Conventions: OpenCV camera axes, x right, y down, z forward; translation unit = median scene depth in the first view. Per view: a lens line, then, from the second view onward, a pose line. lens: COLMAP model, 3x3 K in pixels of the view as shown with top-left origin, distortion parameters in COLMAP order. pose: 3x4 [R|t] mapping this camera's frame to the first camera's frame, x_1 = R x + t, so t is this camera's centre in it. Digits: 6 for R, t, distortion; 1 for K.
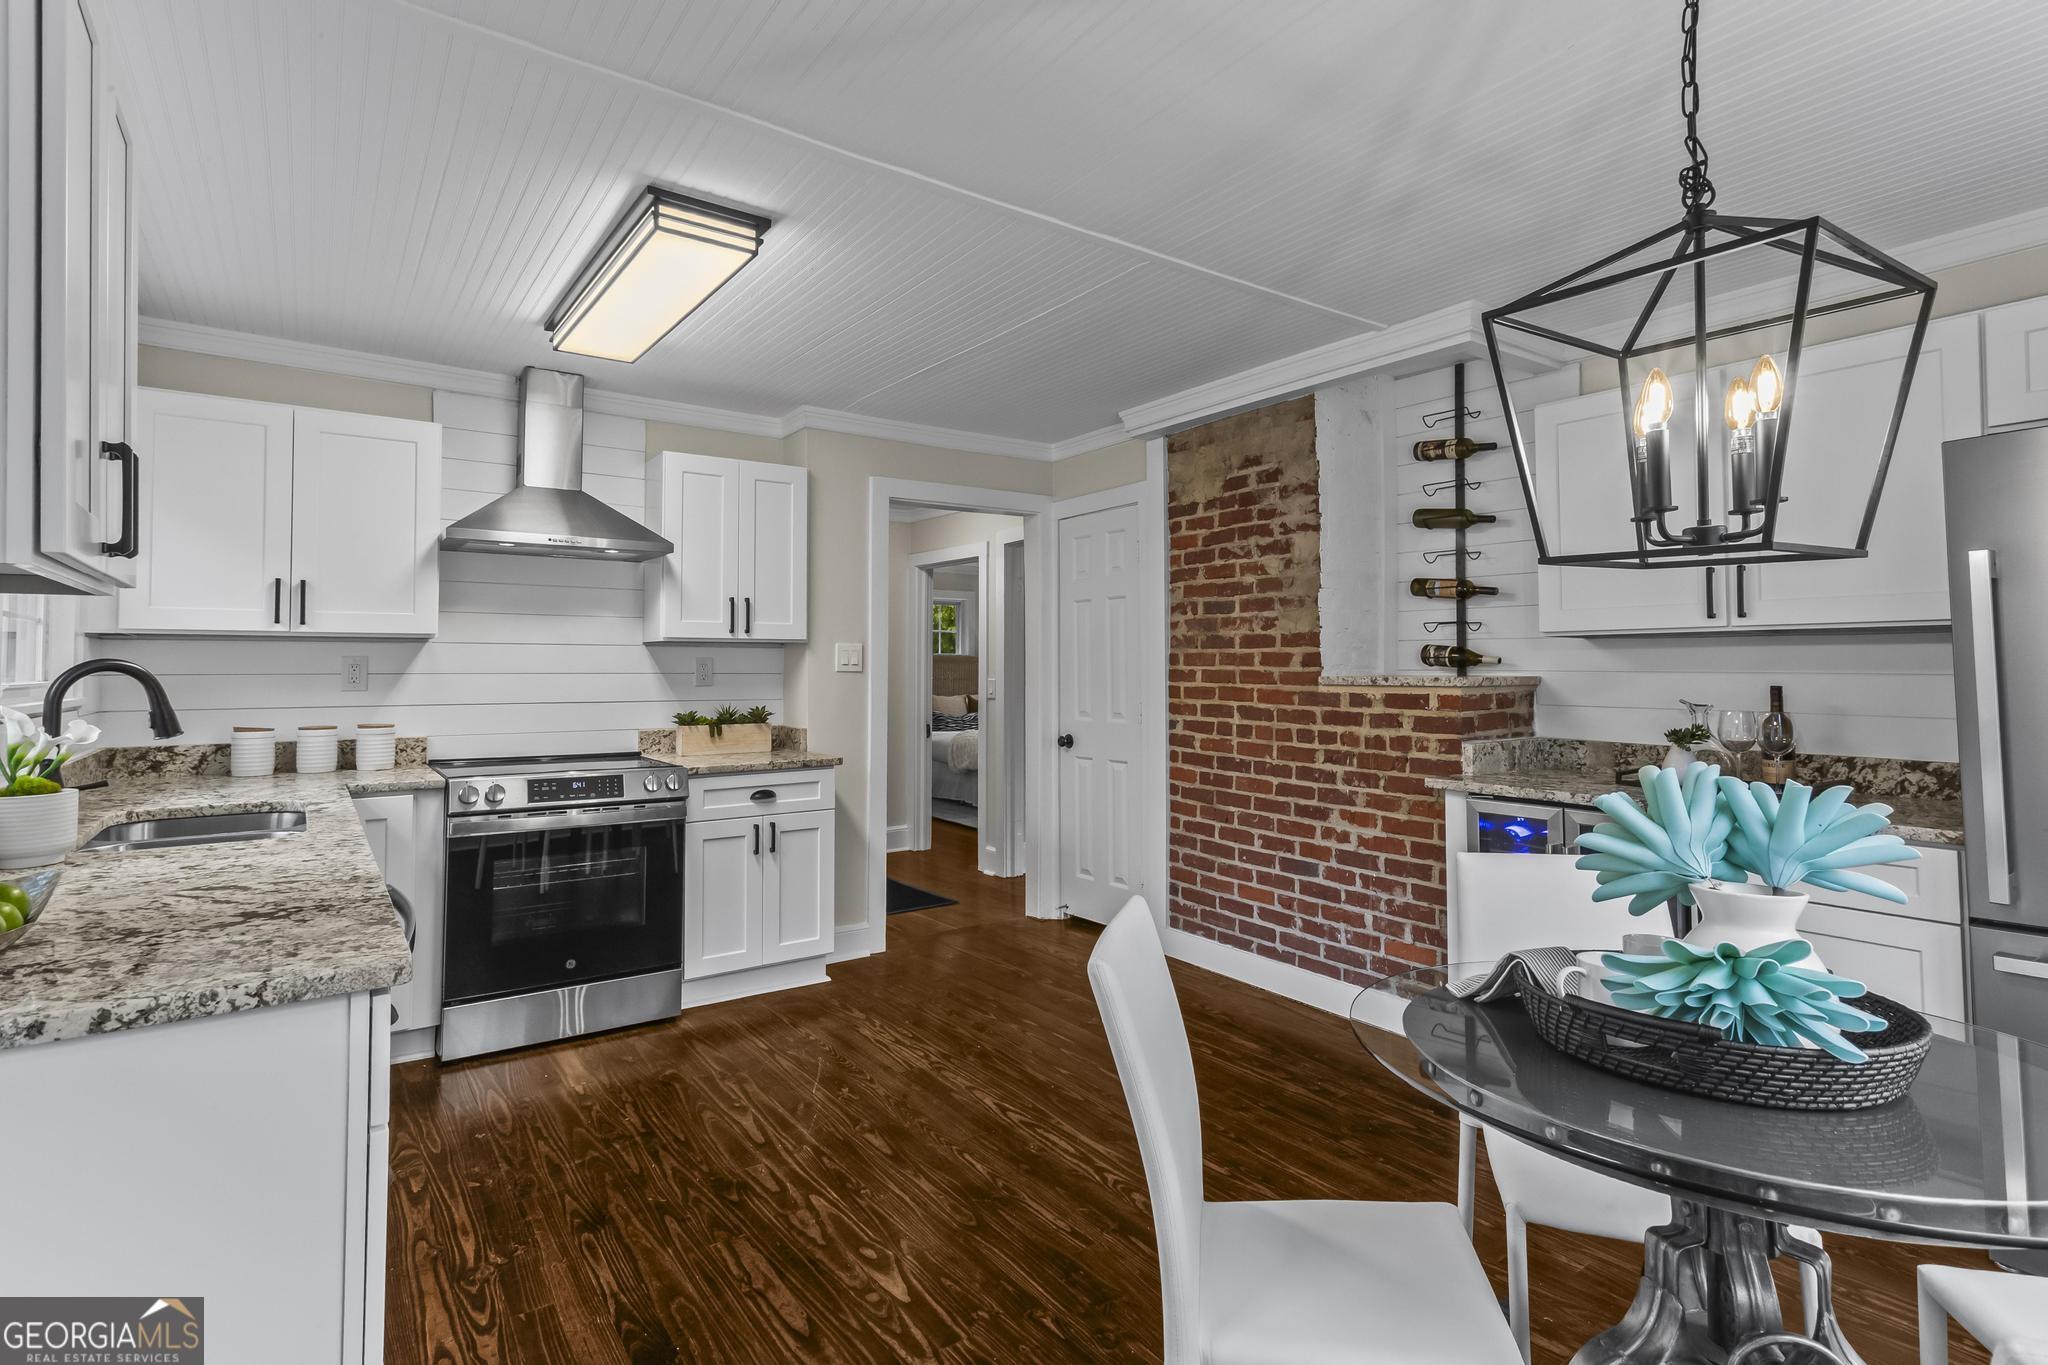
lens RADIAL K [[976.7, 0, 1051.3], [0, 976.7, 640.5], [0, 0, 1]] dist [0.002114, 0.003170]
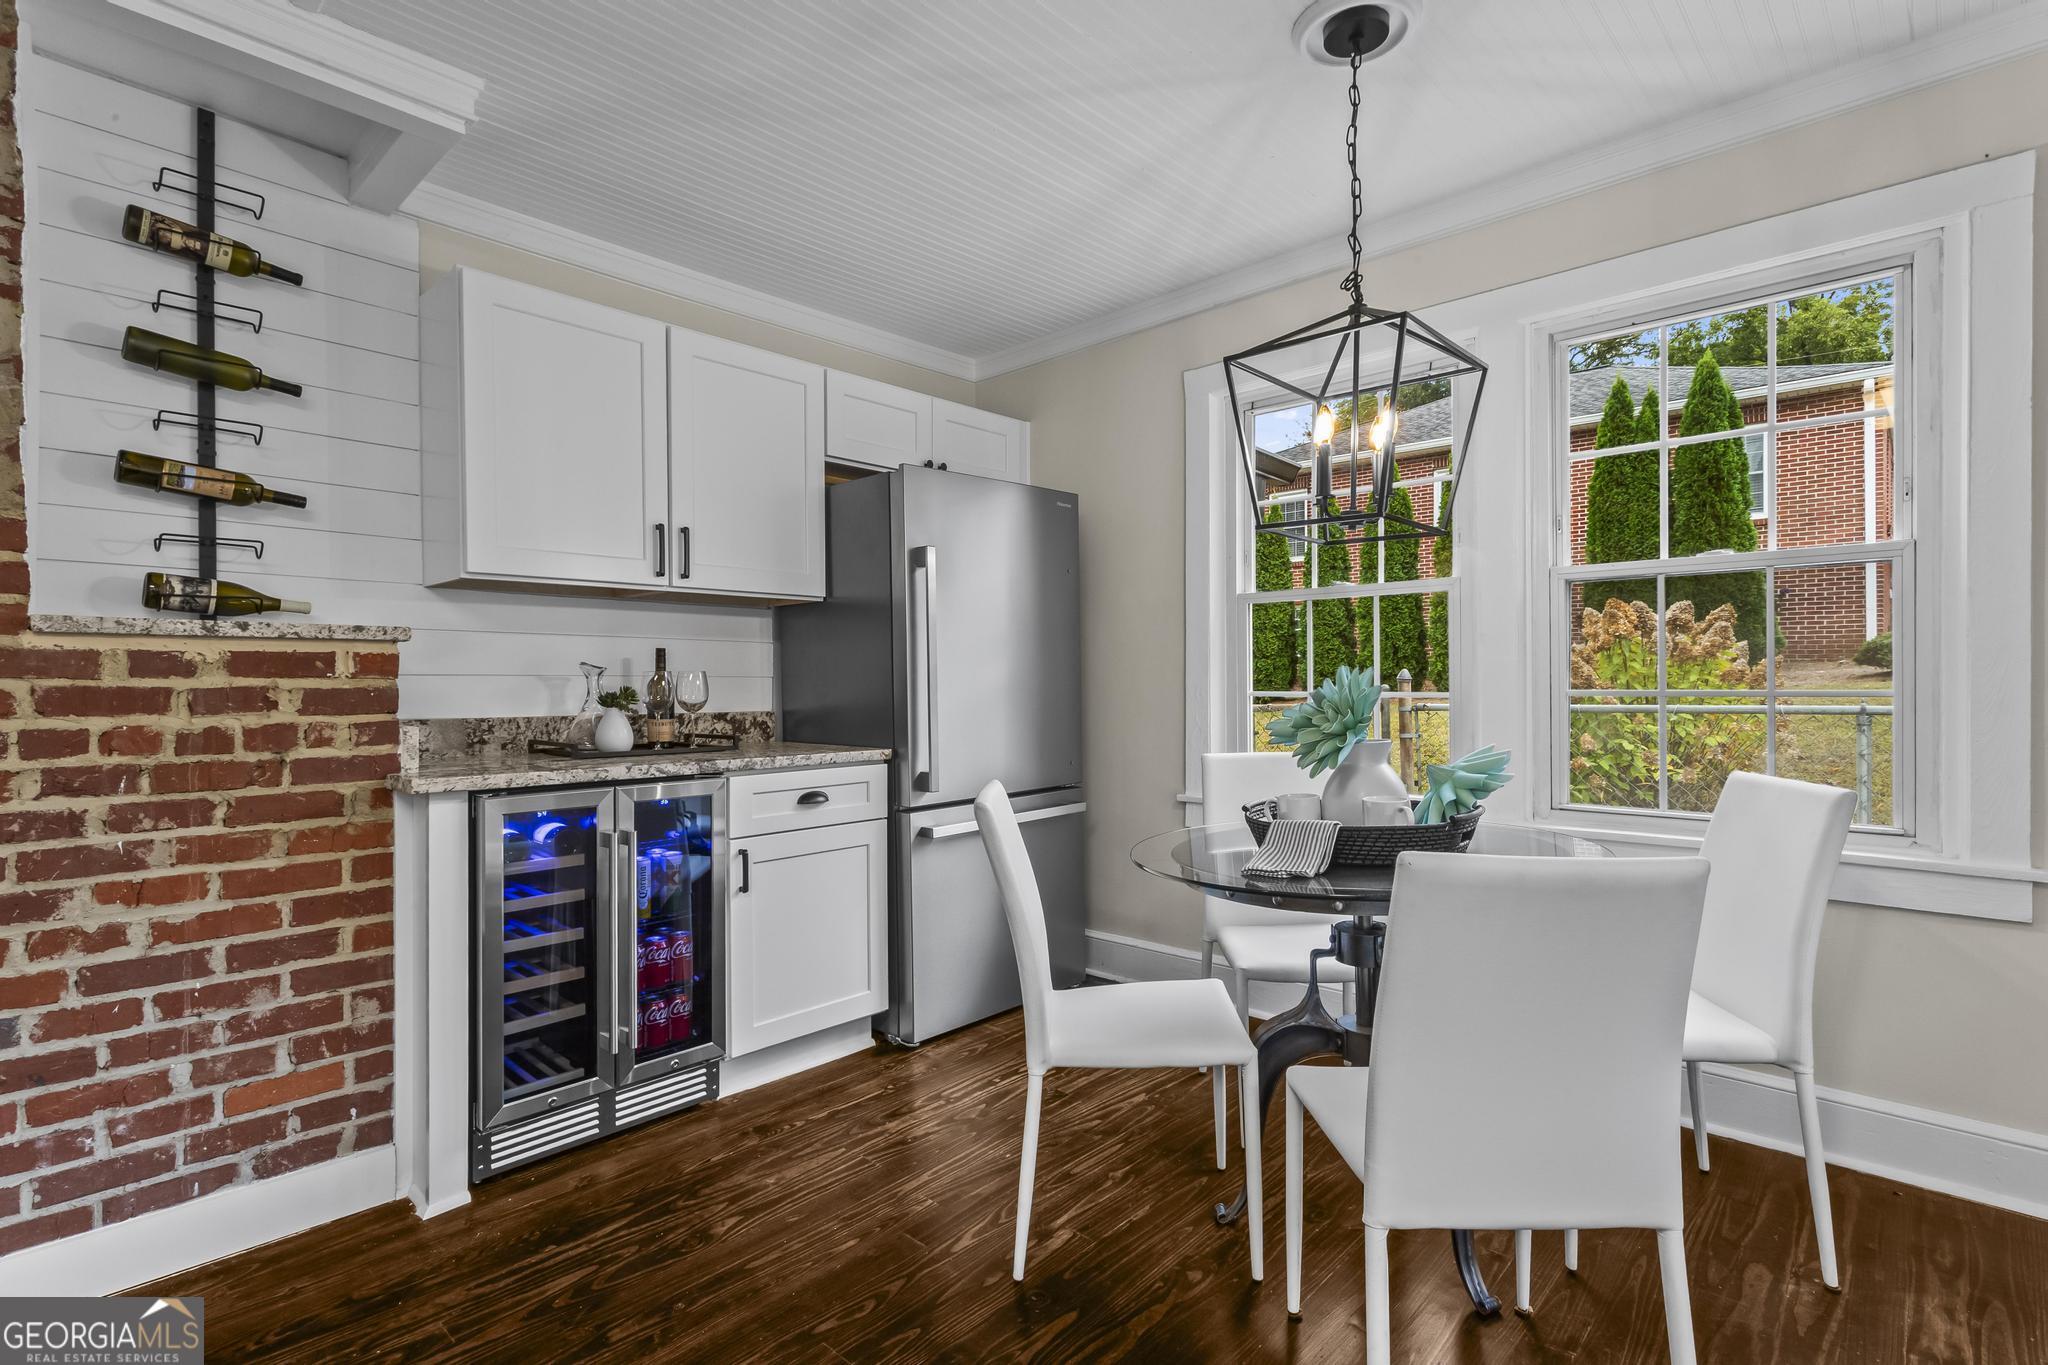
lens RADIAL K [[976.7, 0, 1027.4], [0, 976.7, 678.3], [0, 0, 1]] dist [0.002114, 0.003170]
pose [[-0.161653, 0.001282, 0.986847, -0.280983], [-0.026140, 0.999643, -0.005580, 0.060540], [-0.986501, -0.026698, -0.161562, 0.637993]]
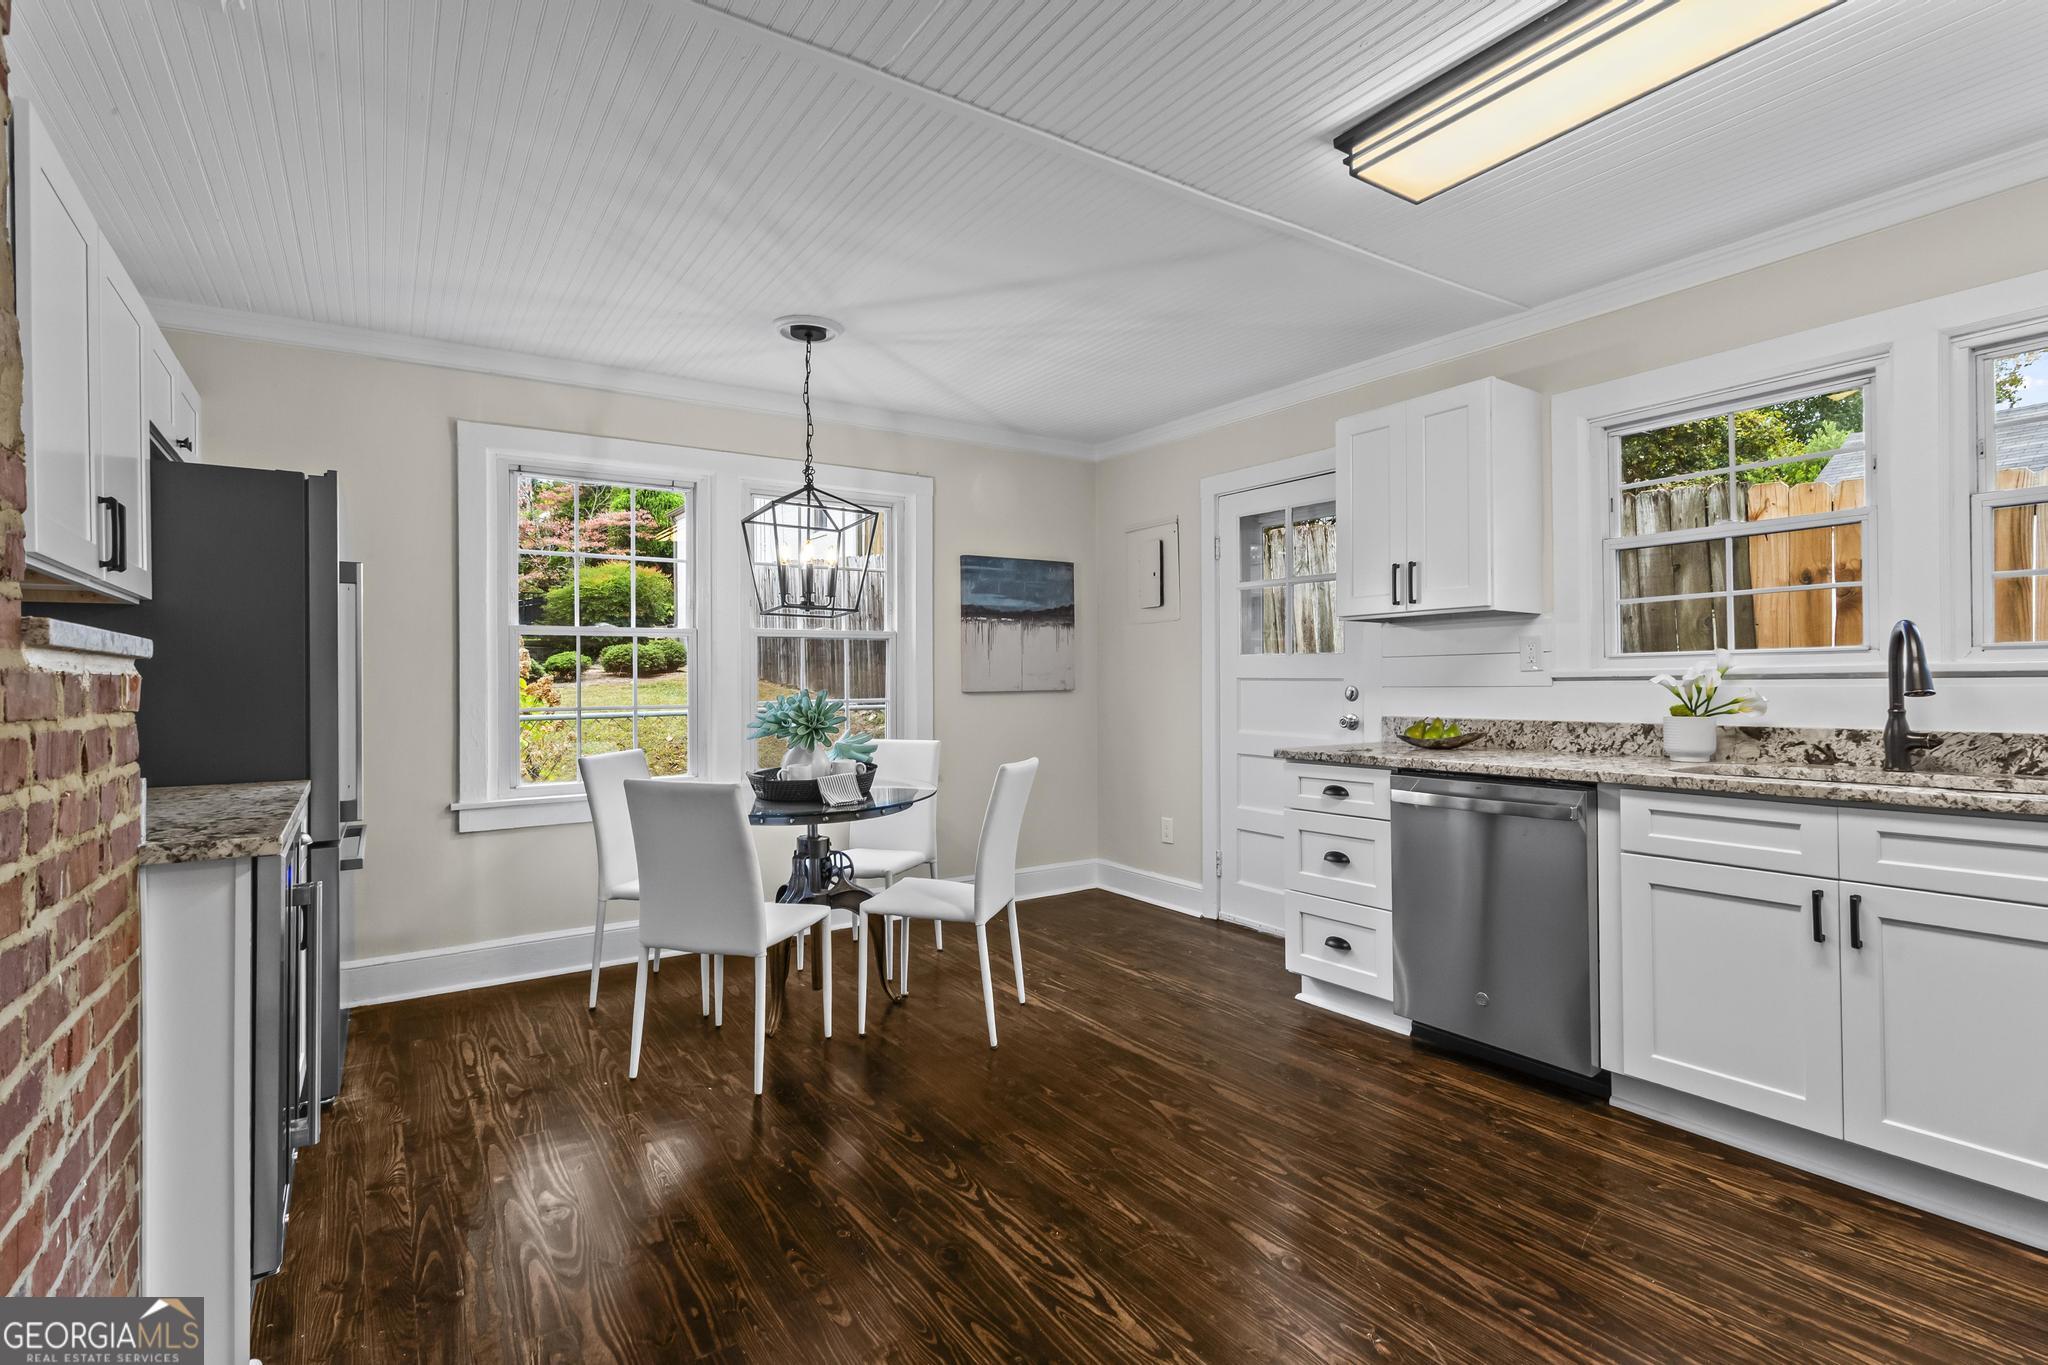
lens RADIAL K [[976.7, 0, 1021.4], [0, 976.7, 676.1], [0, 0, 1]] dist [0.002114, 0.003170]
pose [[-0.997668, 0.008791, 0.067679, -0.035625], [0.006176, 0.999230, -0.038743, 0.071810], [-0.067968, -0.038235, -0.996955, 1.337931]]
